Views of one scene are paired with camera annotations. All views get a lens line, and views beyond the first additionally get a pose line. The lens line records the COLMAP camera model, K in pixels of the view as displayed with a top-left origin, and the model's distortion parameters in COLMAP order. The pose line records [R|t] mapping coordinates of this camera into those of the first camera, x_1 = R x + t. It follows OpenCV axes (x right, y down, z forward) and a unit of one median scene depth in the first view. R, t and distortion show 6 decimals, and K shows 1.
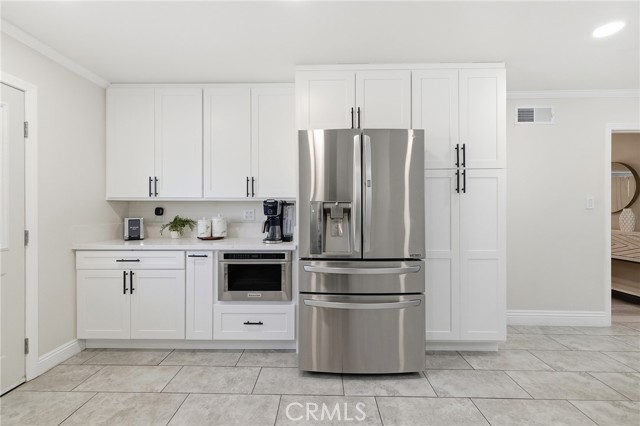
lens RADIAL K [[269.6, 0, 320.0], [0, 269.6, 209.2], [0, 0, 1]] dist [-0.000046, 0.000034]
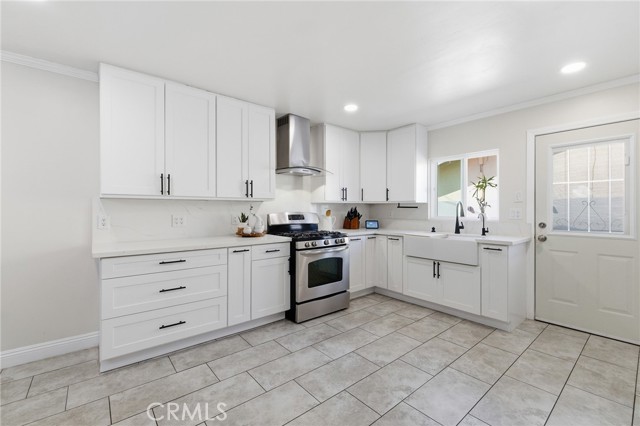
lens RADIAL K [[269.6, 0, 317.2], [0, 269.6, 209.1], [0, 0, 1]] dist [-0.000046, 0.000034]
pose [[-0.762543, -0.005068, -0.646918, 0.812433], [-0.002938, 0.999986, -0.004371, 0.004817], [0.646931, -0.001433, -0.762547, 0.861023]]
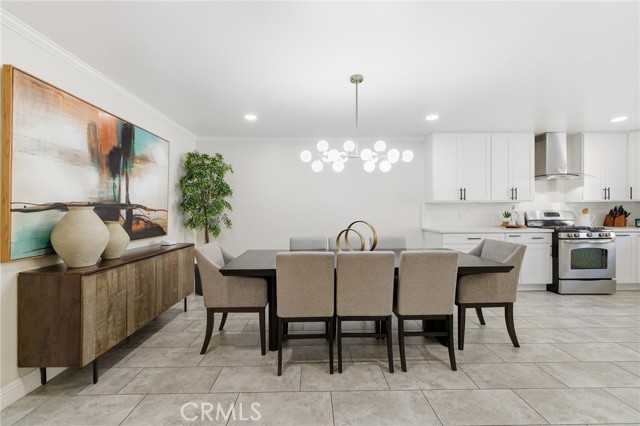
lens RADIAL K [[269.6, 0, 318.2], [0, 269.6, 212.5], [0, 0, 1]] dist [-0.000046, 0.000034]
pose [[-0.999327, 0.004325, -0.036431, 1.672047], [0.003981, 0.999947, 0.009519, 0.006496], [0.036470, 0.009367, -0.999291, 1.483417]]
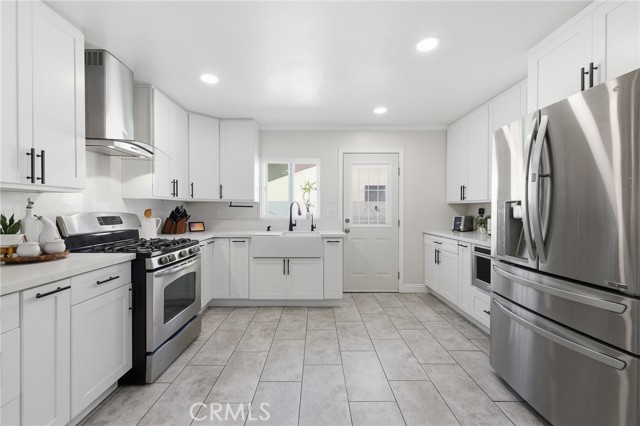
lens RADIAL K [[269.6, 0, 315.3], [0, 269.6, 211.1], [0, 0, 1]] dist [-0.000046, 0.000034]
pose [[0.014507, 0.003010, -0.999890, 0.890650], [-0.002554, 0.999992, 0.002973, 0.006603], [0.999892, 0.002510, 0.014515, 0.294670]]
